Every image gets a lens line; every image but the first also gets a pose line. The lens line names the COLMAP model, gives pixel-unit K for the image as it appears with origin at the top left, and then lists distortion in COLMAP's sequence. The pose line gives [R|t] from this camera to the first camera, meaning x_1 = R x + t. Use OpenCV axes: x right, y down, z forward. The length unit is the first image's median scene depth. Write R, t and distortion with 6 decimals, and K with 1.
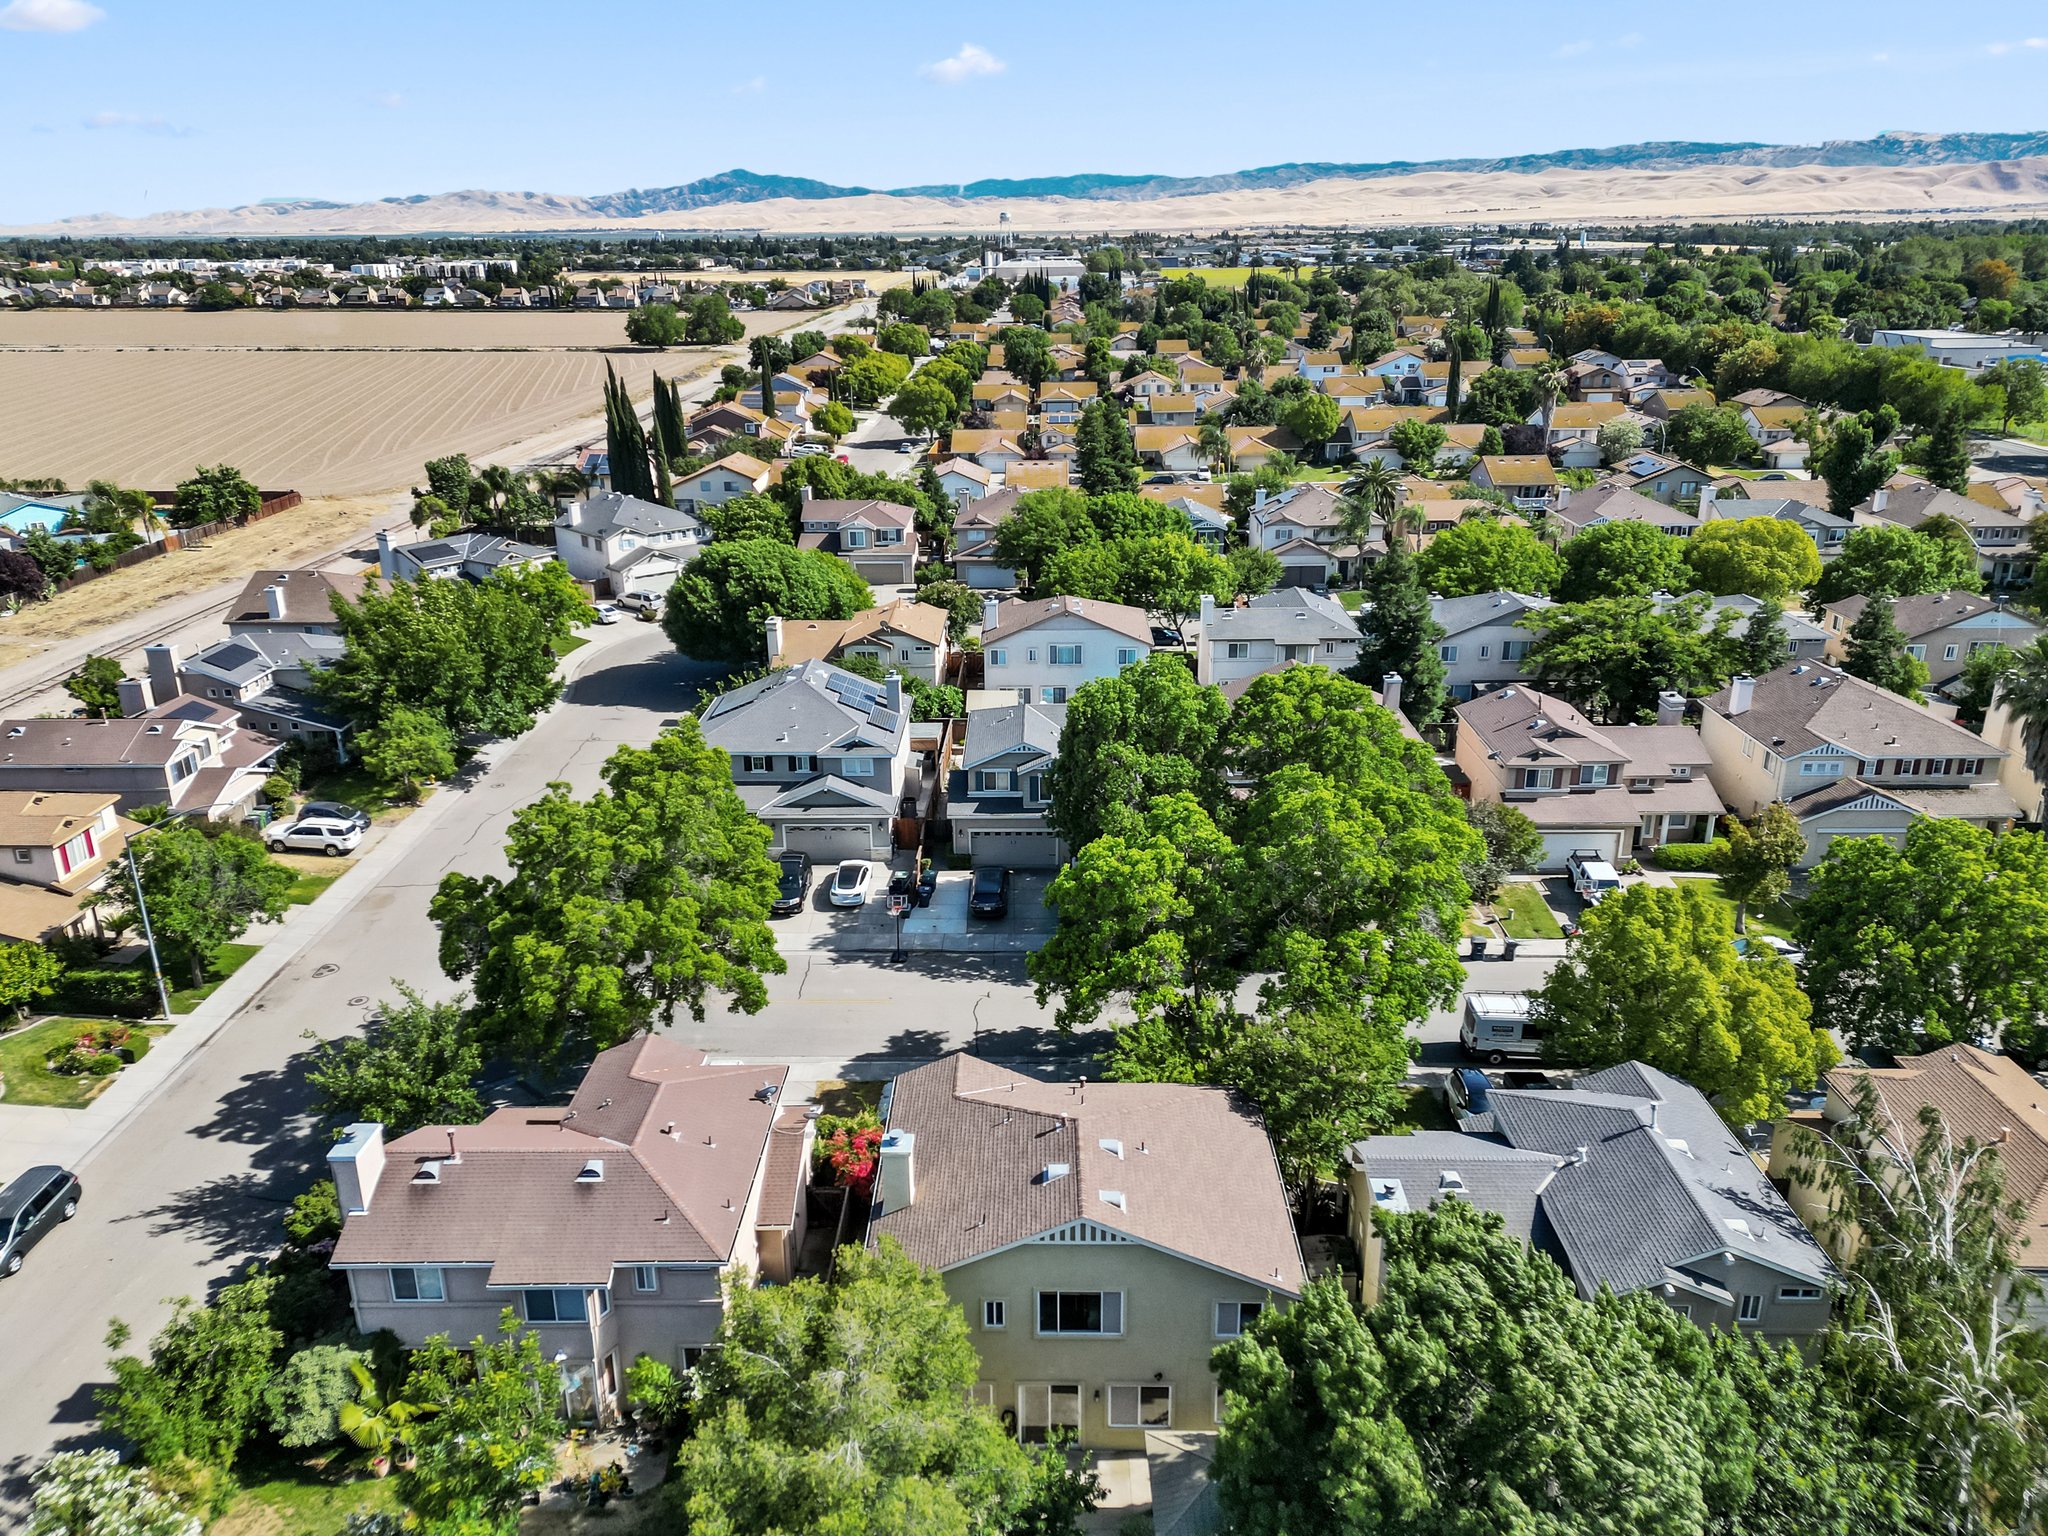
lens RADIAL K [[1477.8, 0, 1024.0], [0, 1477.8, 768.0], [0, 0, 1]] dist [0.091007, -0.097776]
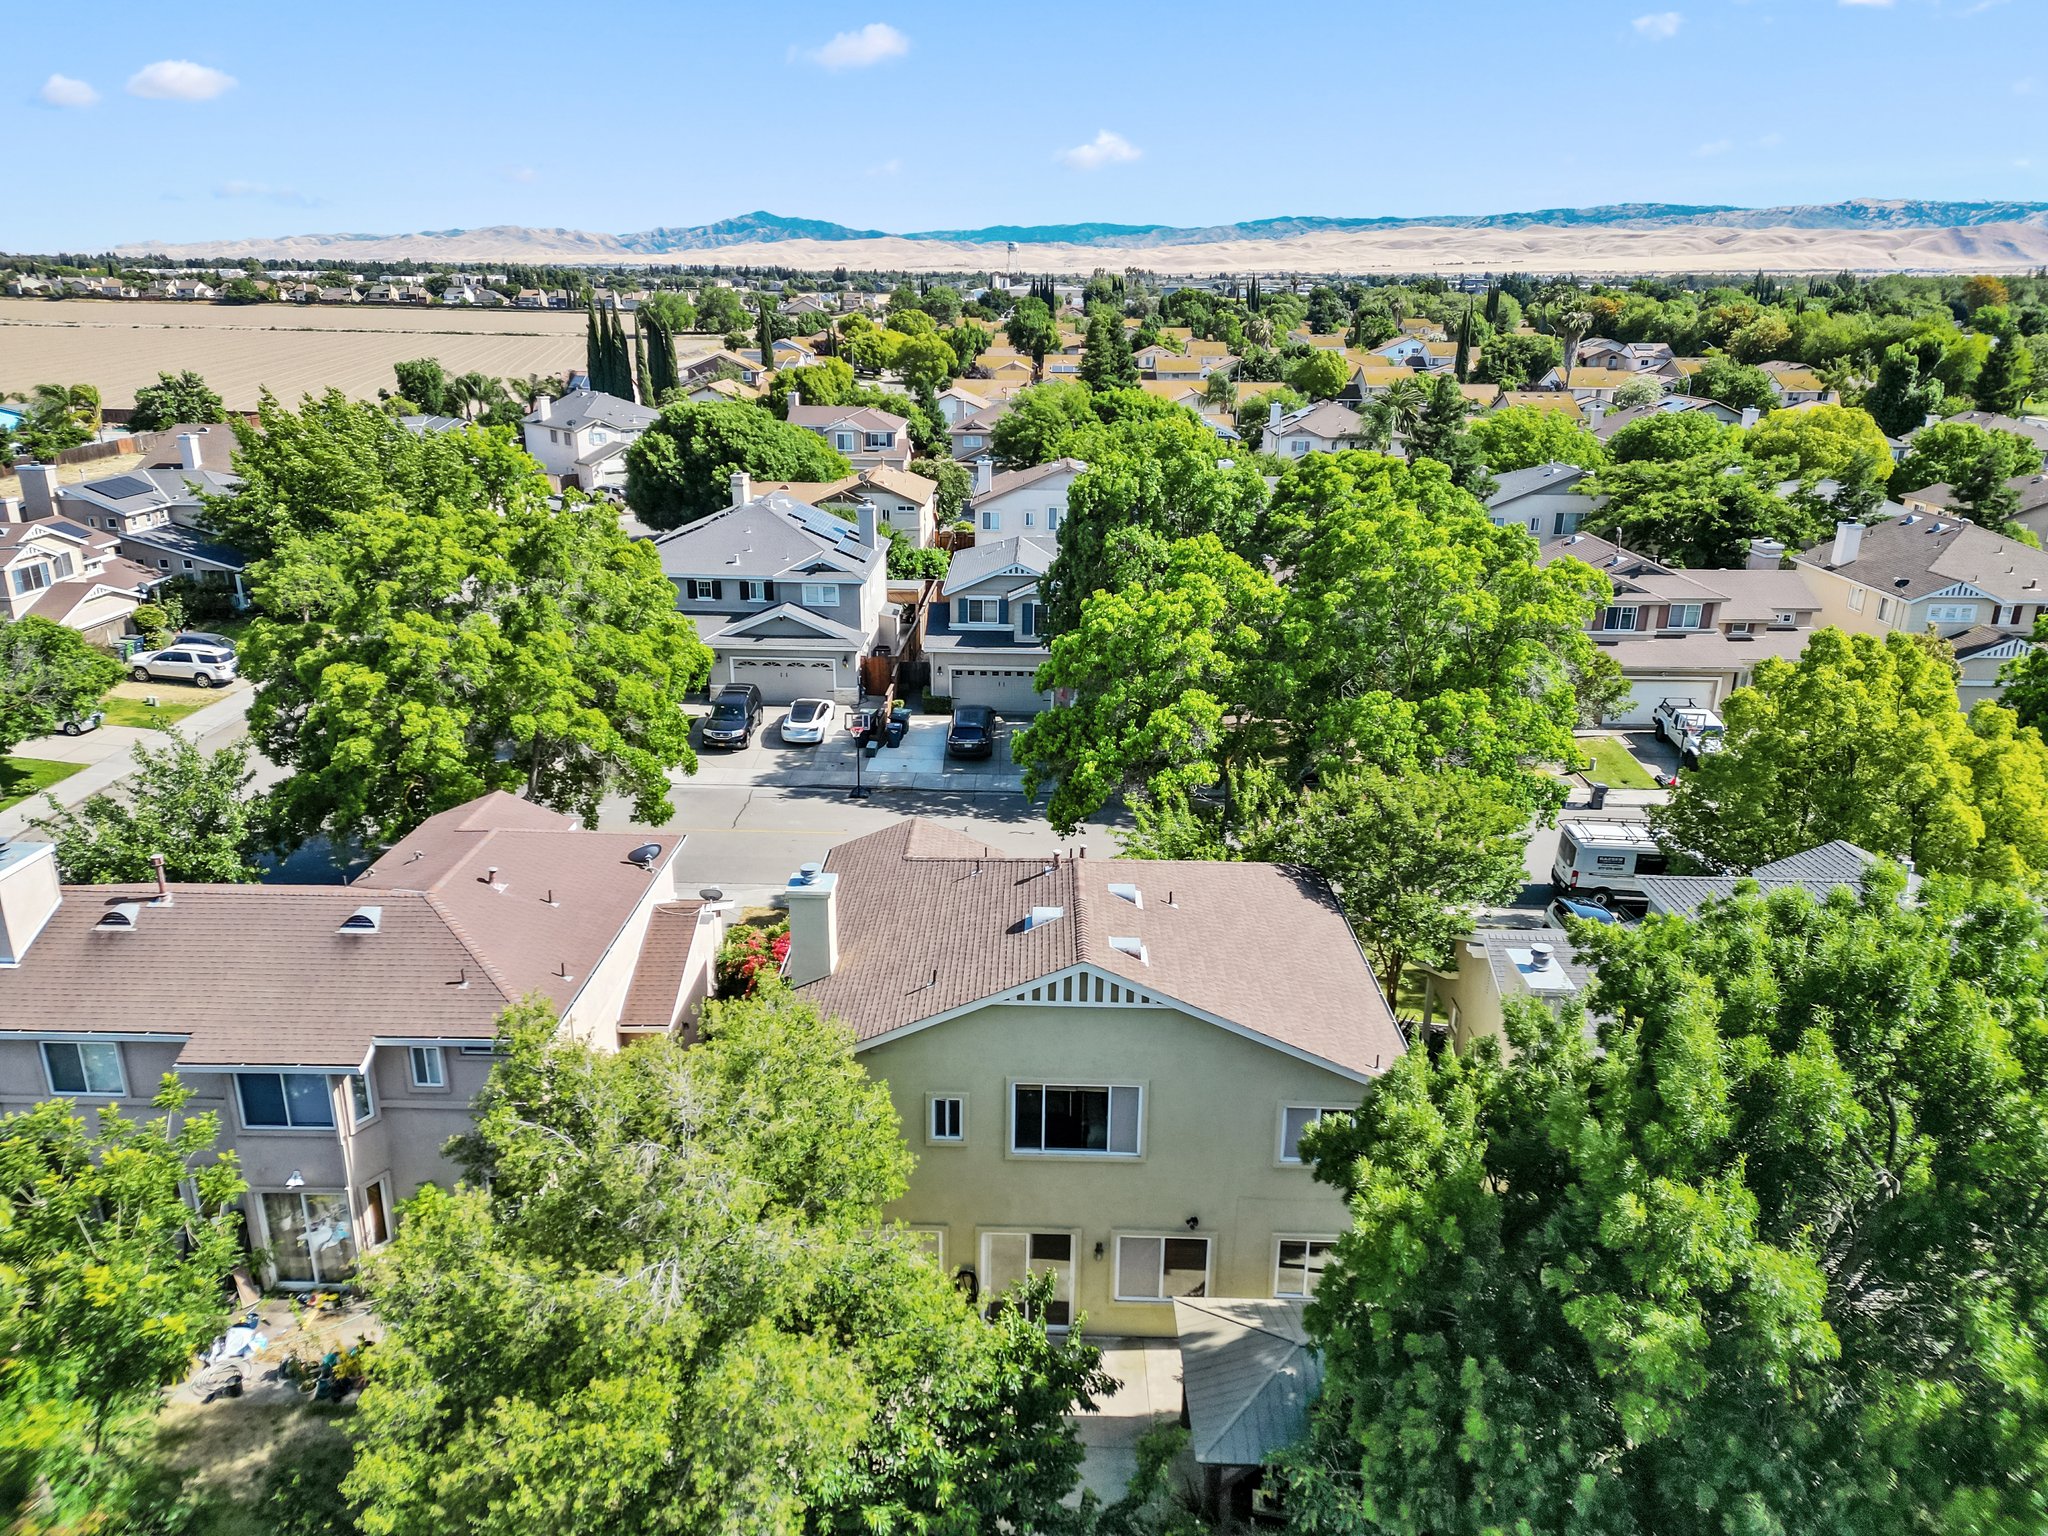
lens RADIAL K [[1412.8, 0, 1024.0], [0, 1412.8, 768.0], [0, 0, 1]] dist [0.079954, -0.080621]
pose [[0.999802, 0.019787, 0.001862, 0.005095], [-0.019758, 0.999702, -0.014341, 0.107945], [-0.002145, 0.014301, 0.999895, 0.183096]]
